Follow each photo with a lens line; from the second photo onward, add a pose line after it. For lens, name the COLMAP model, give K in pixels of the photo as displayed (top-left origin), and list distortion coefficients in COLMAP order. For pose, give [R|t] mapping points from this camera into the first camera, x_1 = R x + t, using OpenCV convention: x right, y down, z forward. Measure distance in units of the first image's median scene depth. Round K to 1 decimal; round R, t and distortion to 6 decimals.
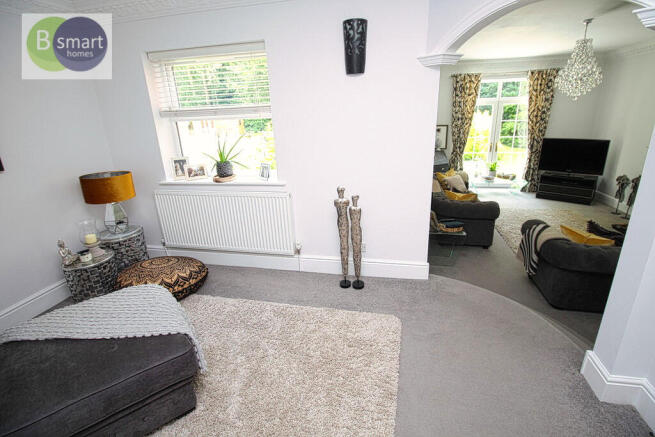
lens RADIAL K [[305.0, 0, 330.6], [0, 305.0, 217.0], [0, 0, 1]] dist [-0.018589, -0.003981]
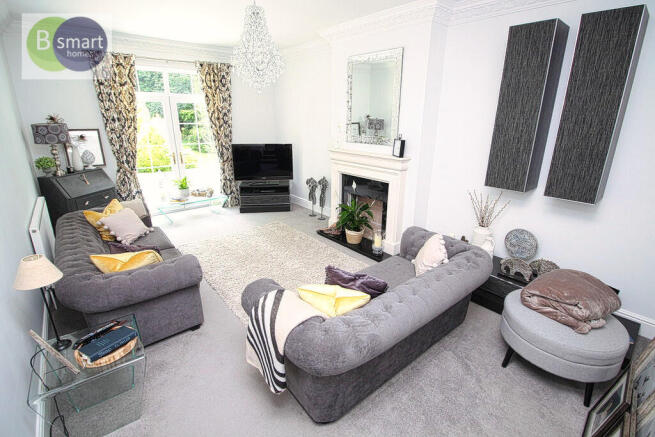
lens RADIAL K [[305.0, 0, 326.4], [0, 305.0, 215.6], [0, 0, 1]] dist [-0.018589, -0.003981]
pose [[0.619014, -0.201739, 0.759028, 0.171964], [0.220460, 0.972223, 0.078611, -0.070957], [-0.753803, 0.118674, 0.646295, 0.256543]]
